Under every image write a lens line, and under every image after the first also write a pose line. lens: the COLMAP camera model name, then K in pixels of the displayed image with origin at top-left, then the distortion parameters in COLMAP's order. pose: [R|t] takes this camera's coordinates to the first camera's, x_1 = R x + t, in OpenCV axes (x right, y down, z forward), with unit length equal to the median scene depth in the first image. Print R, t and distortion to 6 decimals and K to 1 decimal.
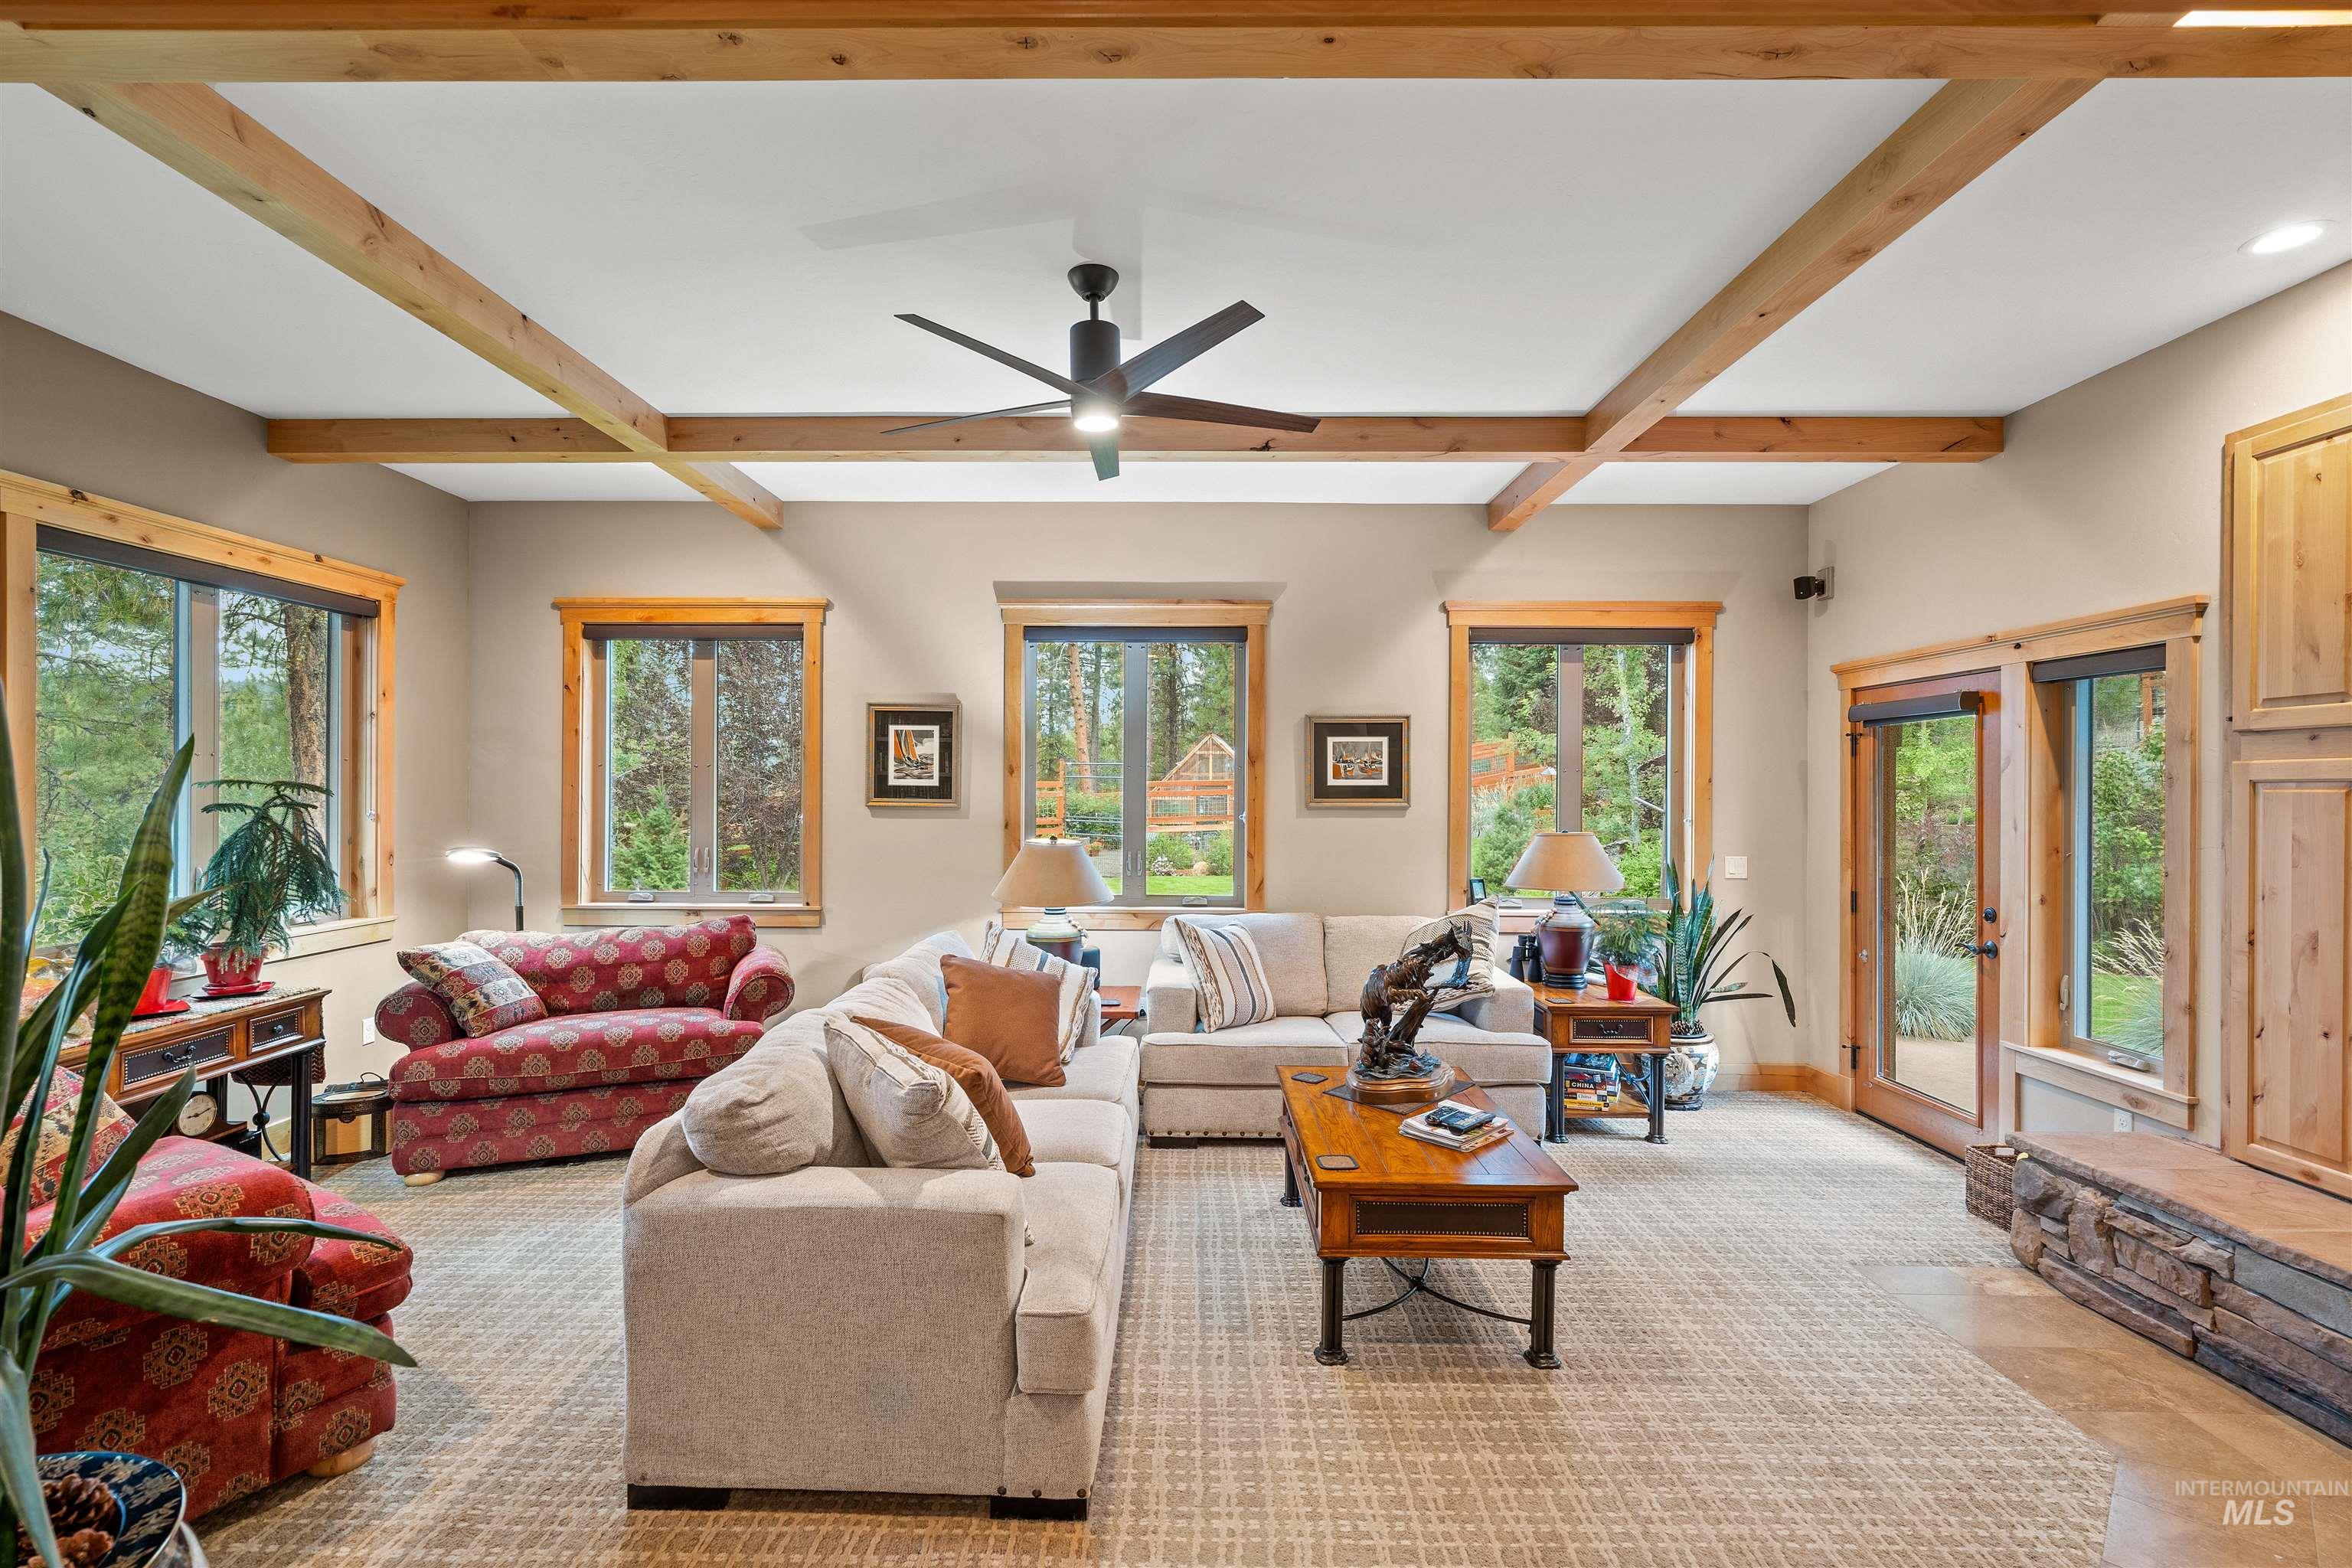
lens RADIAL K [[1064.5, 0, 1176.0], [0, 1064.5, 784.0], [0, 0, 1]] dist [-0.001081, -0.000301]
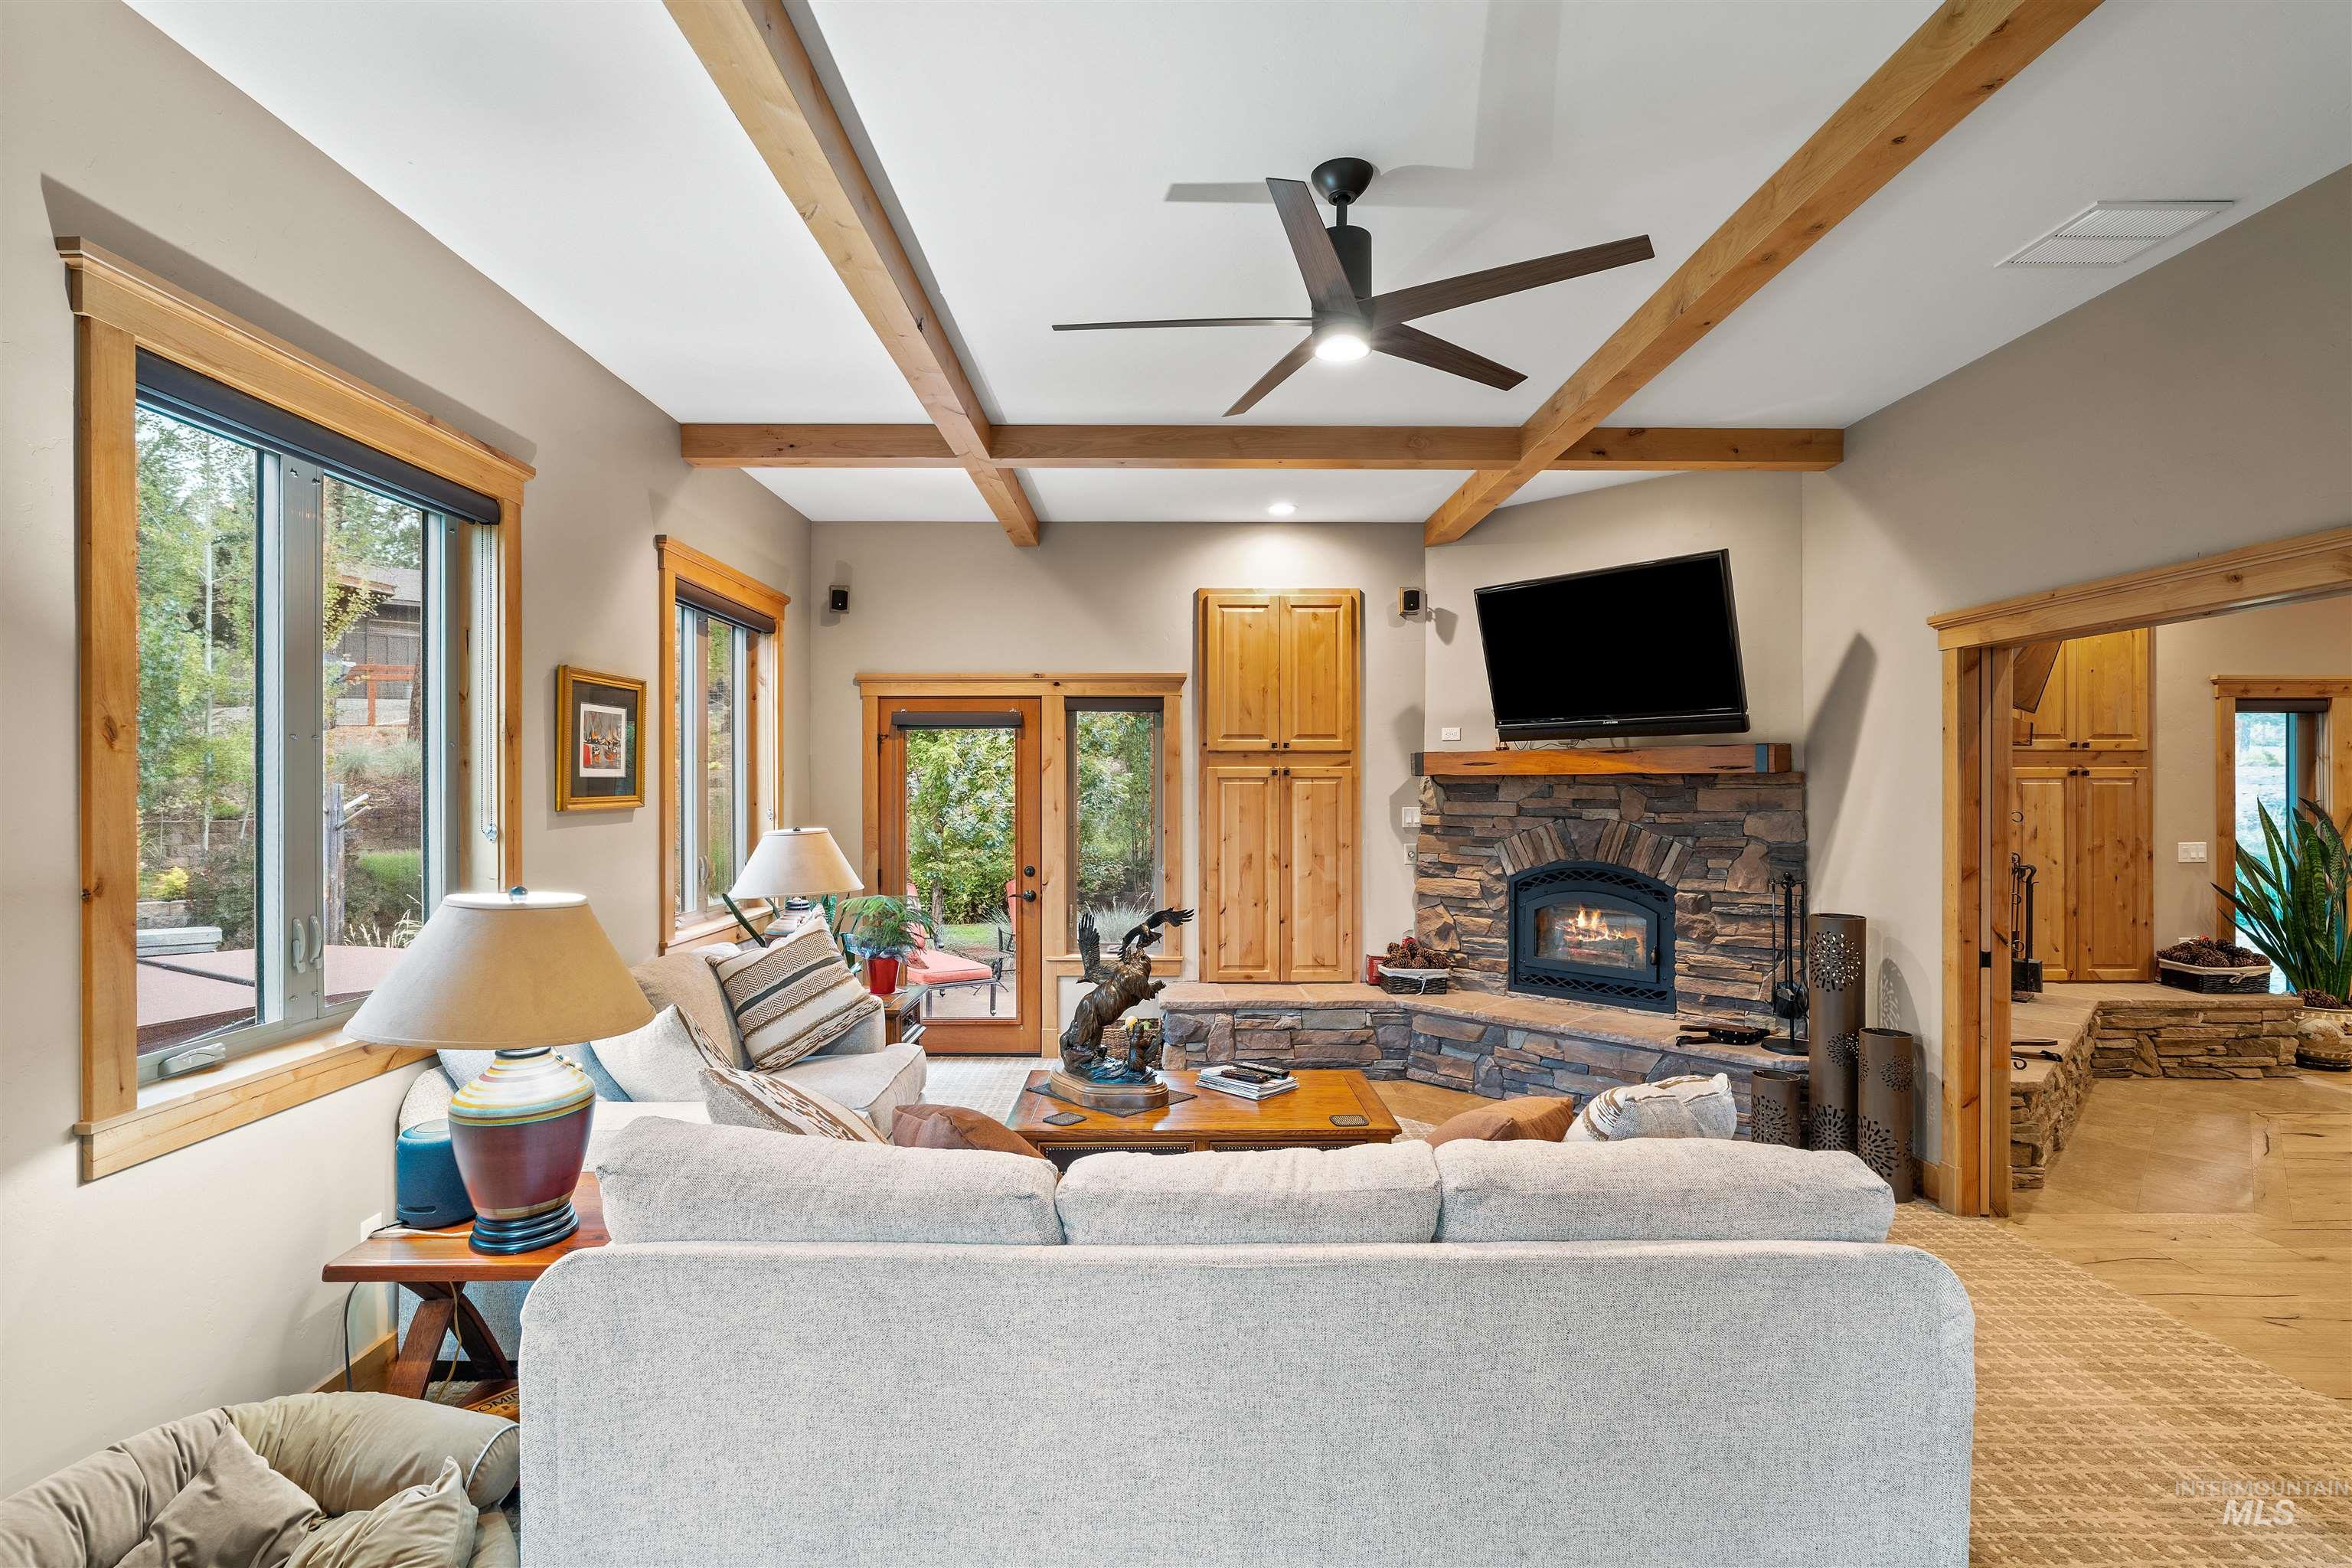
lens RADIAL K [[1085.0, 0, 1176.0], [0, 1085.0, 784.0], [0, 0, 1]] dist [-0.001152, 0.000030]
pose [[-0.016567, -0.004762, 0.999851, -0.856253], [-0.007224, 0.999963, 0.004643, -0.000461], [-0.999837, -0.007146, -0.016601, 1.050678]]
